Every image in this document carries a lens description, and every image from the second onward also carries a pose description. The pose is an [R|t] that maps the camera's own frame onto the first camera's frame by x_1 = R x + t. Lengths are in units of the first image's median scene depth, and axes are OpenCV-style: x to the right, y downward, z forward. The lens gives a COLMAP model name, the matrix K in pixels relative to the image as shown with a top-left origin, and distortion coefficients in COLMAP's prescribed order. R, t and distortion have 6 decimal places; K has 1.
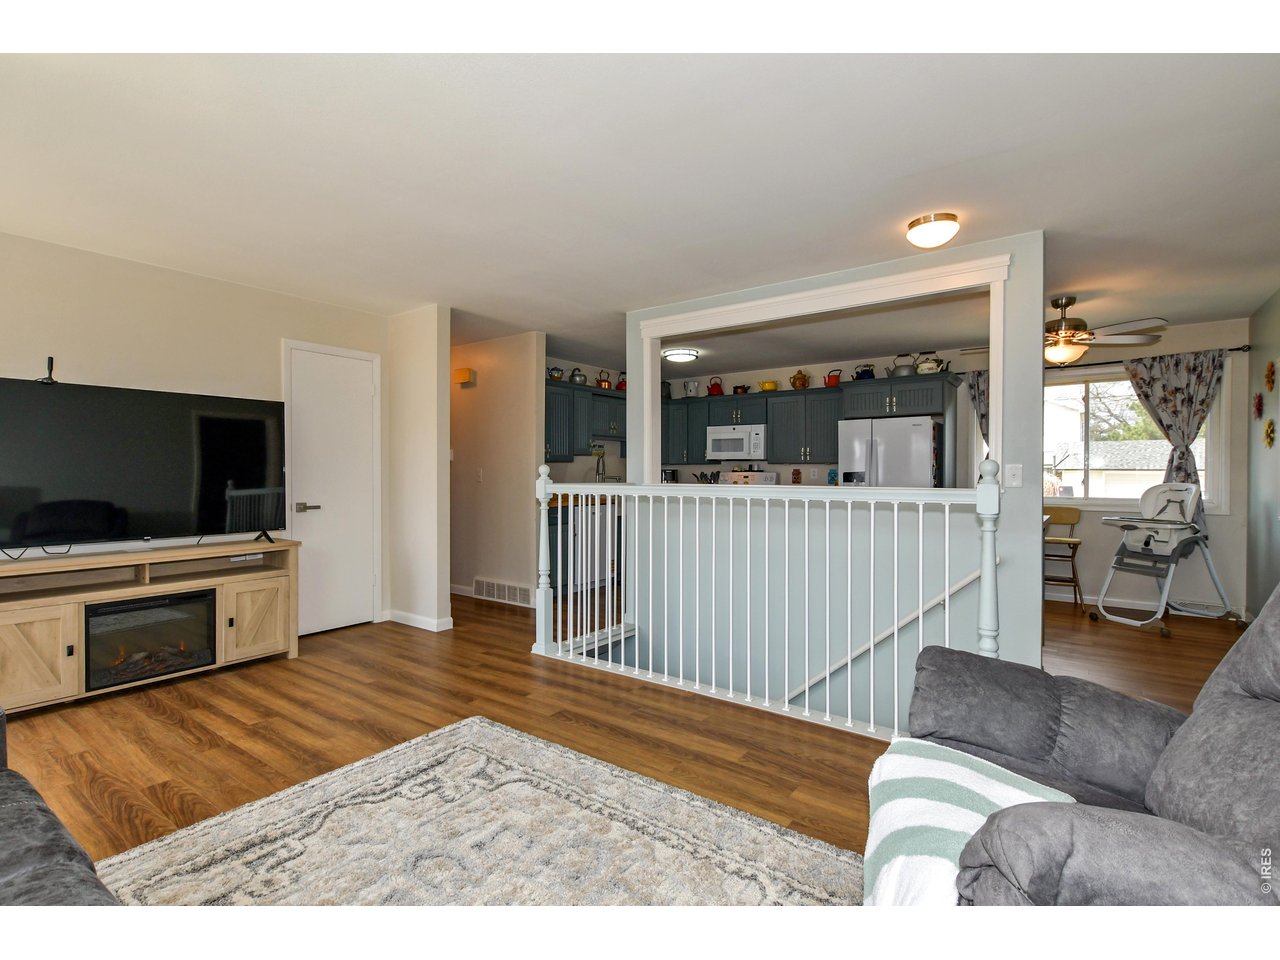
lens RADIAL K [[635.7, 0, 643.8], [0, 635.7, 484.4], [0, 0, 1]] dist [0.000310, 0.000491]
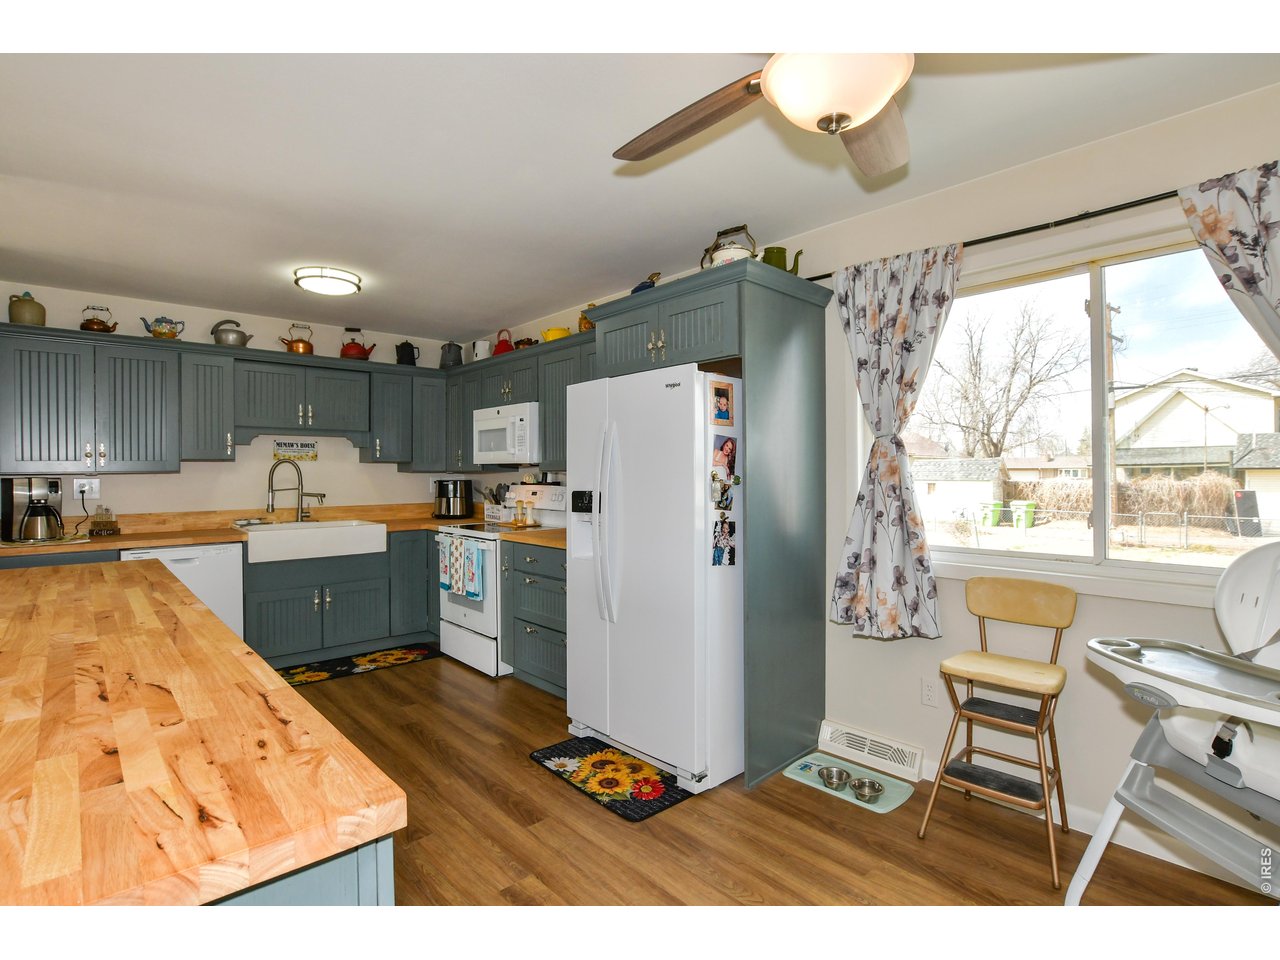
lens RADIAL K [[644.0, 0, 647.8], [0, 644.0, 473.1], [0, 0, 1]] dist [-0.016732, 0.000401]
pose [[0.979223, -0.003979, -0.202748, 0.508344], [0.000989, 0.999889, -0.014847, -0.027908], [0.202785, 0.014338, 0.979118, 0.563473]]
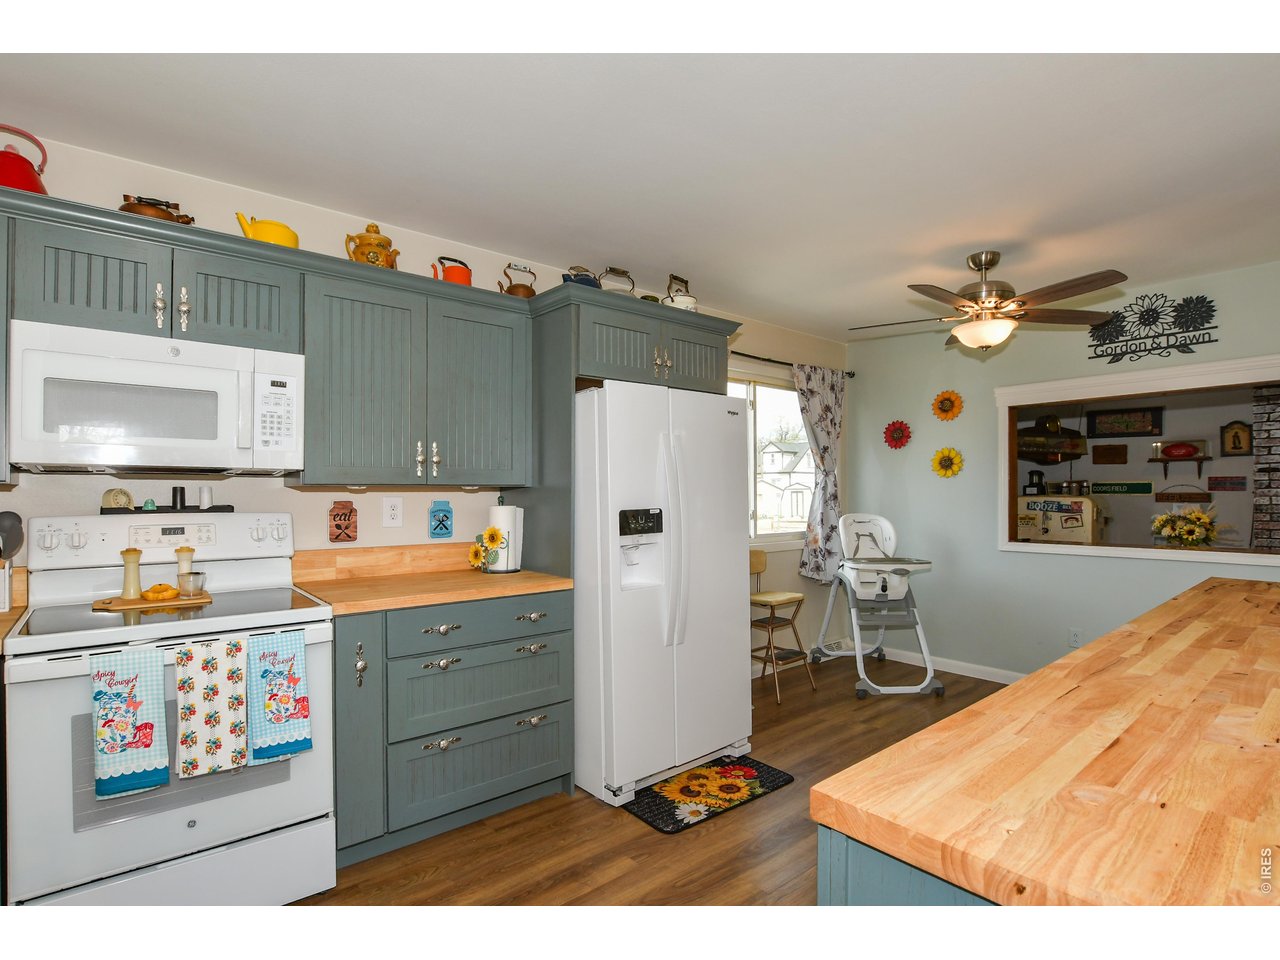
lens RADIAL K [[635.7, 0, 643.8], [0, 635.7, 484.4], [0, 0, 1]] dist [0.000310, 0.000491]
pose [[0.245671, 0.007532, 0.969324, -0.071019], [0.017012, 0.999782, -0.012080, -0.032945], [-0.969204, 0.019458, 0.245490, 0.942879]]
